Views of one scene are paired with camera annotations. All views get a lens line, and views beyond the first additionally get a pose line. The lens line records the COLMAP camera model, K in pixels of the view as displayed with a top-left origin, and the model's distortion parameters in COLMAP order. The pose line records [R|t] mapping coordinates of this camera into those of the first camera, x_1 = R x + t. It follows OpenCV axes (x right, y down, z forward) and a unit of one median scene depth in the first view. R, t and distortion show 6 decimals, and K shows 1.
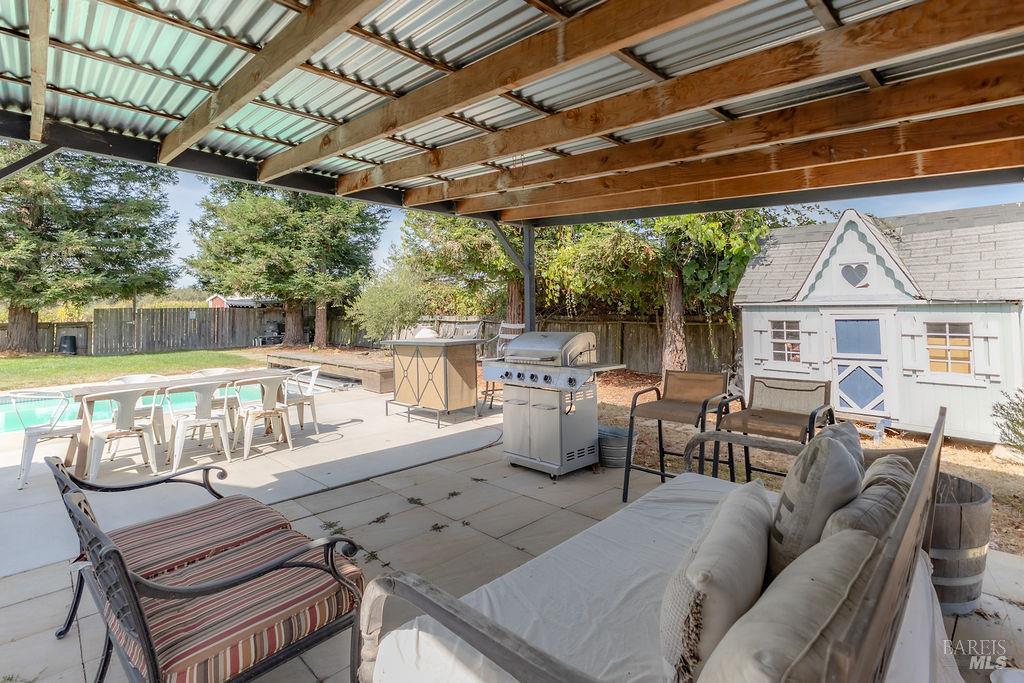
lens RADIAL K [[500.5, 0, 529.7], [0, 500.5, 294.1], [0, 0, 1]] dist [0.005341, 0.003987]
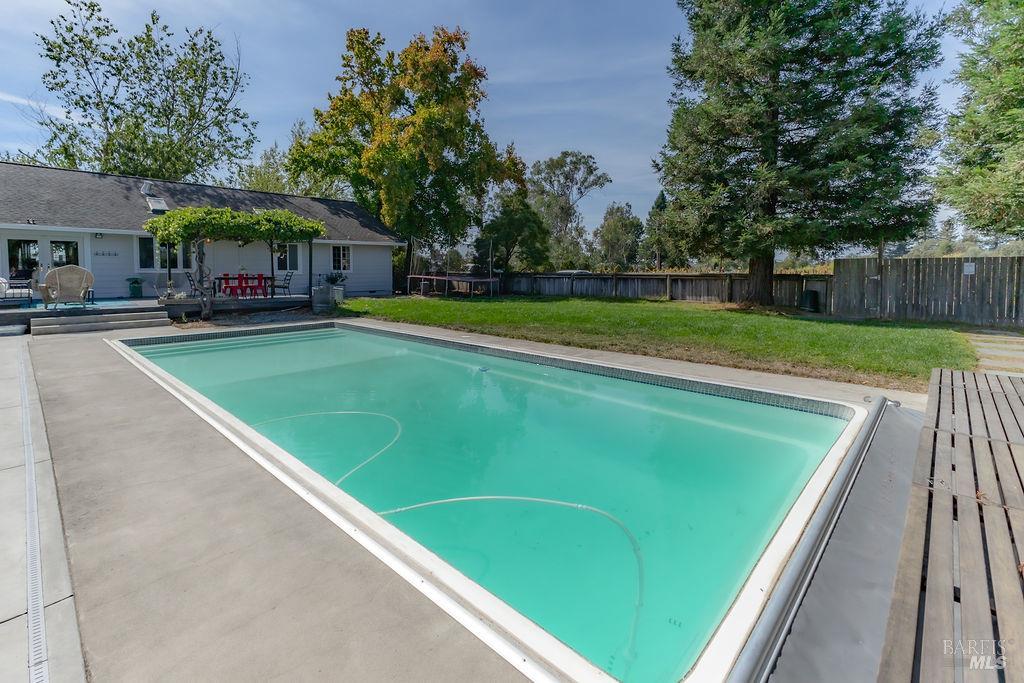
lens RADIAL K [[468.7, 0, 531.2], [0, 468.7, 289.0], [0, 0, 1]] dist [0.011224, -0.000305]
pose [[0.055961, 0.060037, -0.996626, -0.118367], [0.027597, 0.997716, 0.061652, 0.016218], [0.998051, -0.030954, 0.054177, 0.452303]]
